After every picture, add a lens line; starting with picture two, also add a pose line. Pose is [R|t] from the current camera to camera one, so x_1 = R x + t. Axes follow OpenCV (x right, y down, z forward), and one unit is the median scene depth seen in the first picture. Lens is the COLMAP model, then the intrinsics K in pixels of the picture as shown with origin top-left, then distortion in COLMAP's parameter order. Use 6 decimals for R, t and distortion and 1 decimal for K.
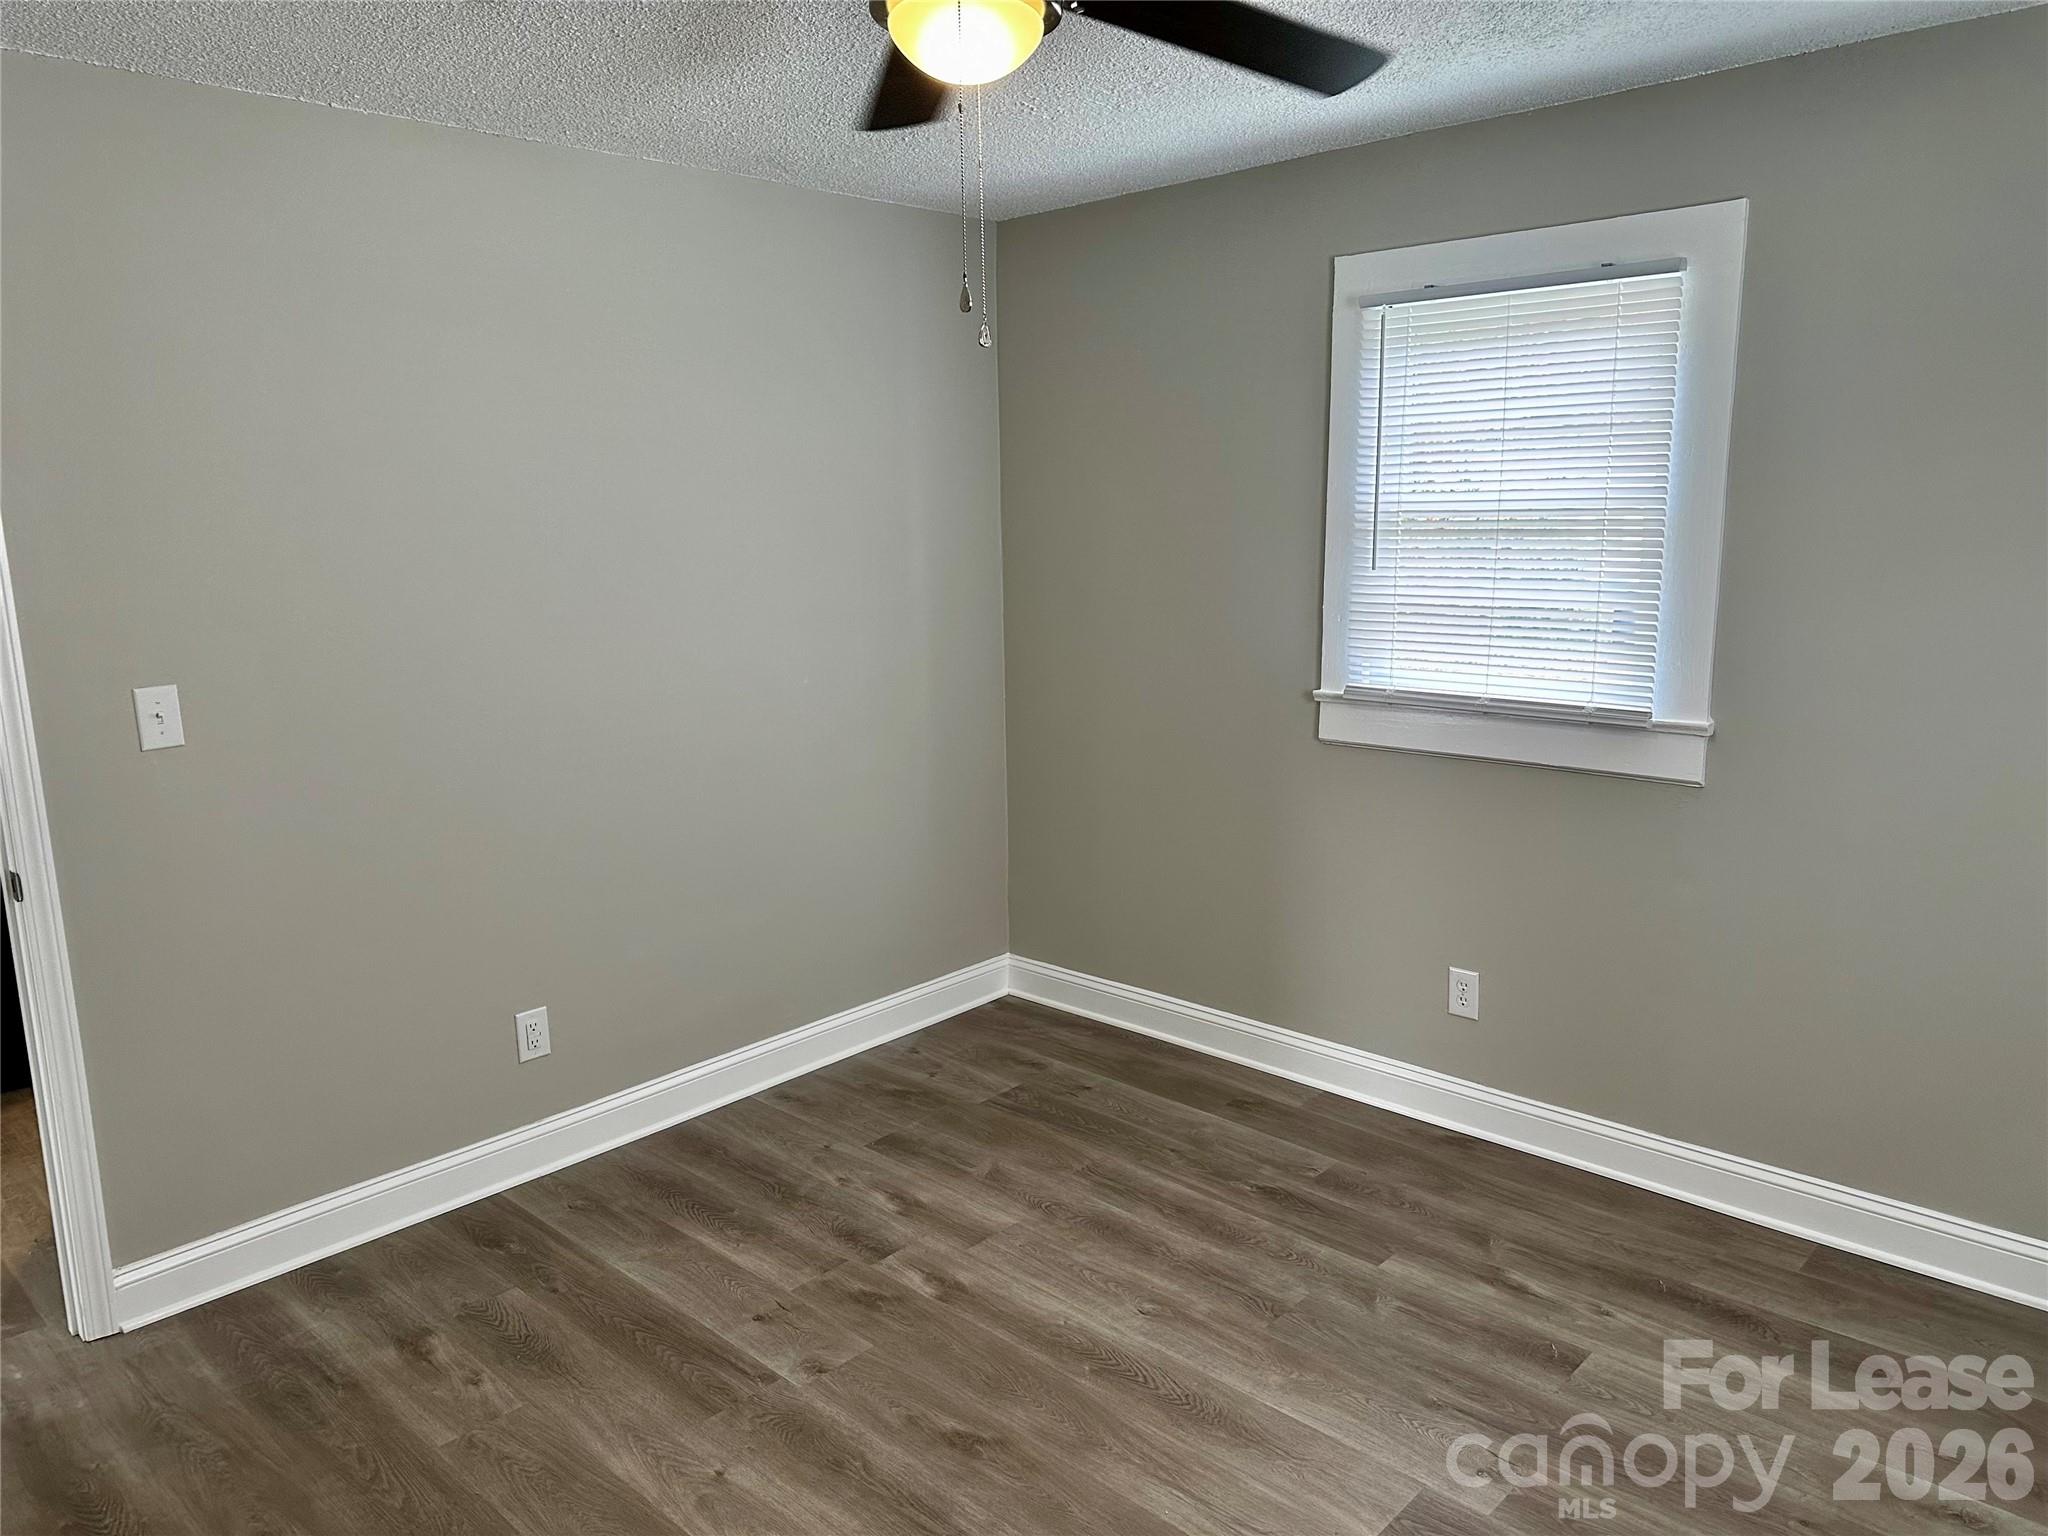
lens RADIAL K [[1527.1, 0, 1030.6], [0, 1527.1, 783.0], [0, 0, 1]] dist [0.132269, -0.072466]
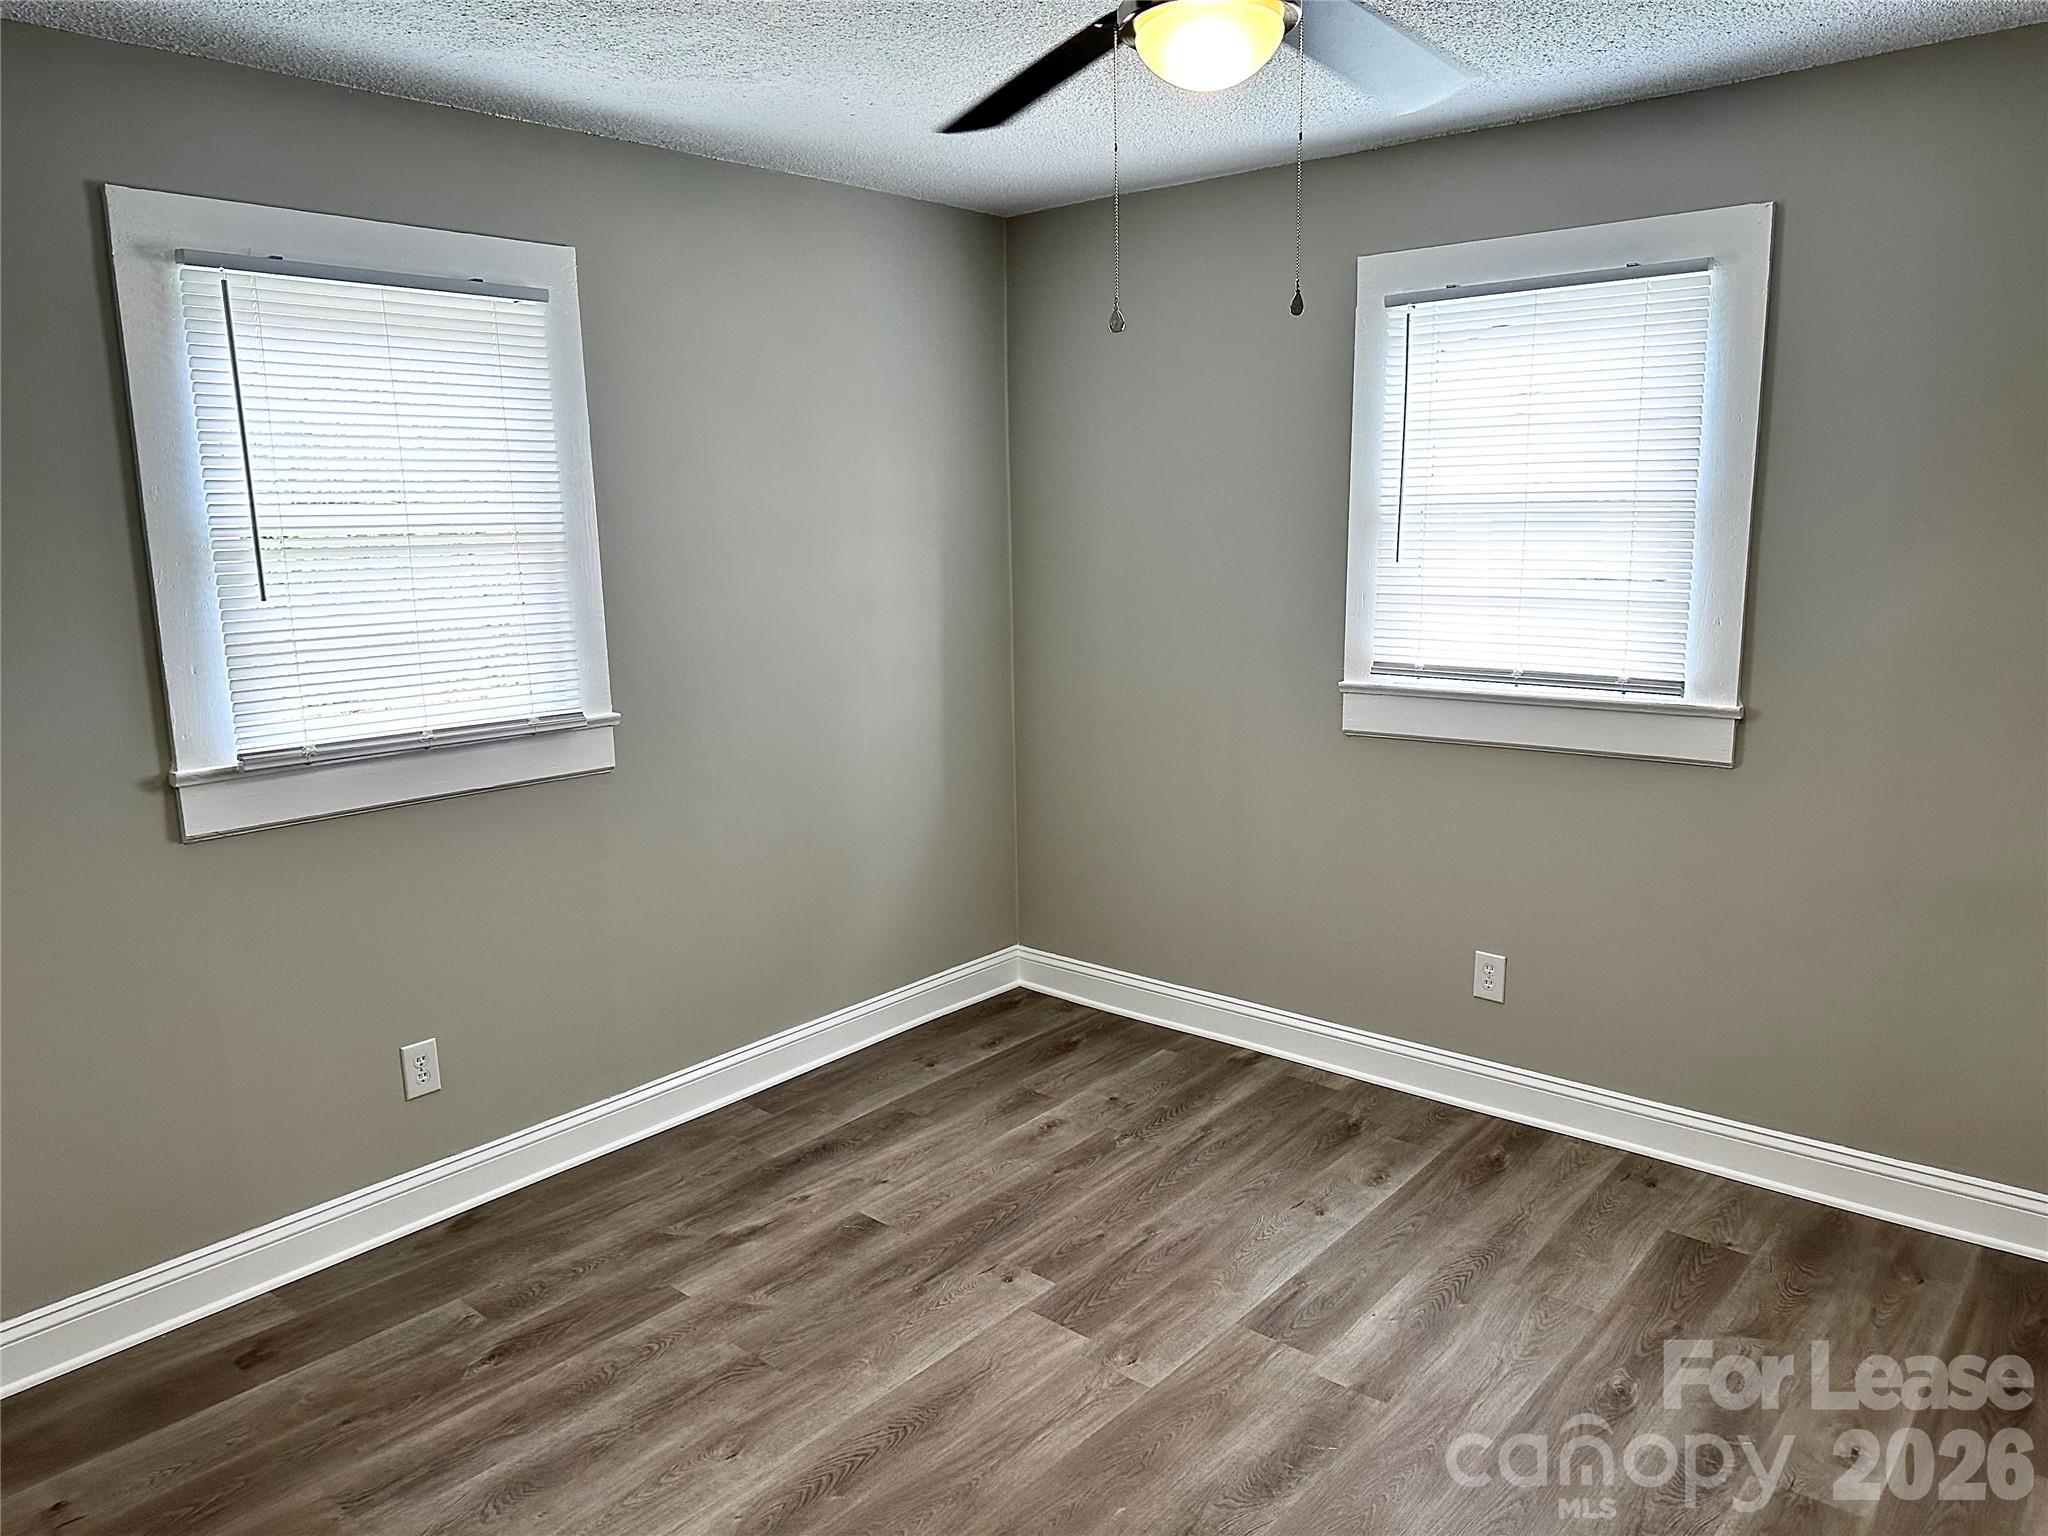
lens RADIAL K [[1527.1, 0, 996.9], [0, 1527.1, 779.3], [0, 0, 1]] dist [0.132269, -0.072466]
pose [[-0.056087, -0.159288, 0.985638, -0.669166], [0.214452, 0.962229, 0.167708, -0.116039], [-0.975123, 0.220778, -0.019809, 0.742801]]
